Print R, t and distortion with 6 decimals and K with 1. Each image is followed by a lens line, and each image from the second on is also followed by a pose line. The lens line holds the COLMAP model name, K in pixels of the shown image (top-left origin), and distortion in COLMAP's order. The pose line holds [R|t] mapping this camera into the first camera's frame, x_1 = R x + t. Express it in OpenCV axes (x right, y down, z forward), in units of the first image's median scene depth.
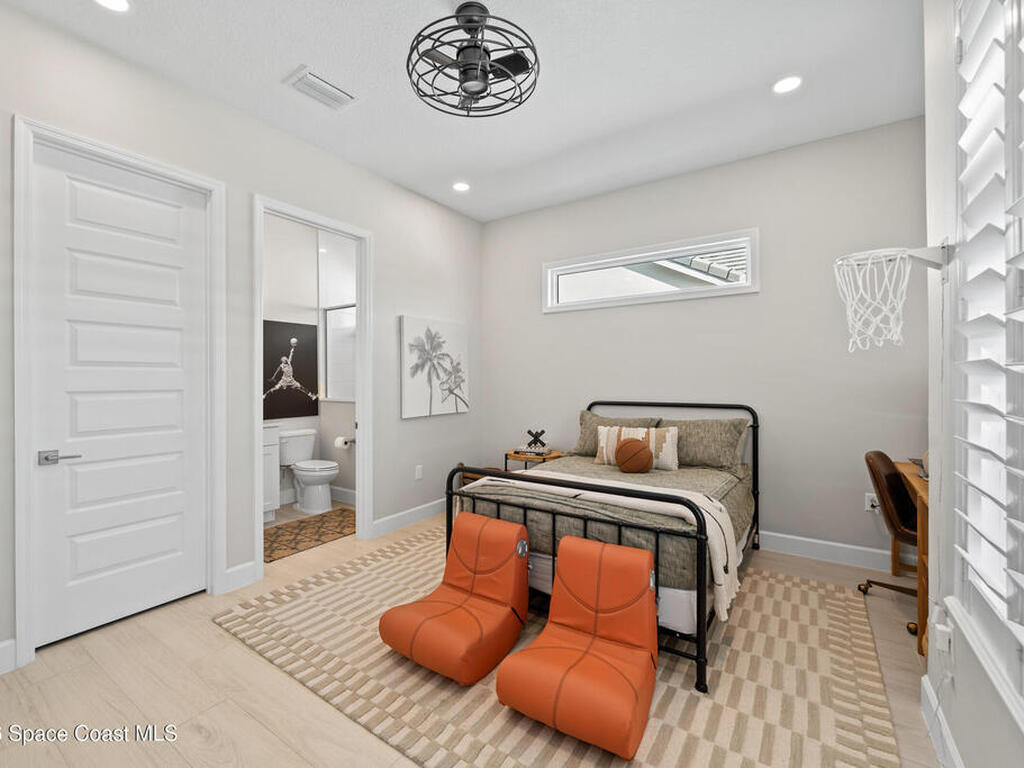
lens RADIAL K [[452.7, 0, 508.4], [0, 452.7, 380.1], [0, 0, 1]] dist [-0.002713, 0.000019]
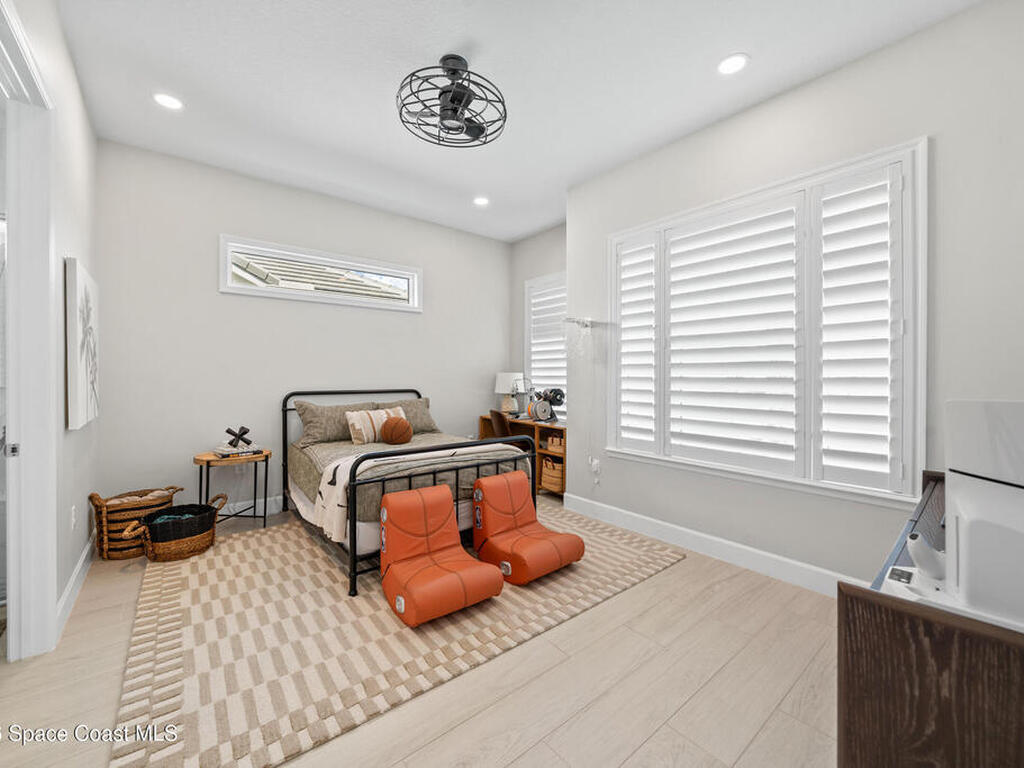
lens RADIAL K [[419.4, 0, 509.1], [0, 419.4, 378.8], [0, 0, 1]] dist [-0.003878, -0.000138]
pose [[0.289945, -0.004384, 0.957033, -0.845209], [-0.001317, 0.999987, 0.004980, 0.018424], [-0.957042, -0.002705, 0.289935, 0.405910]]
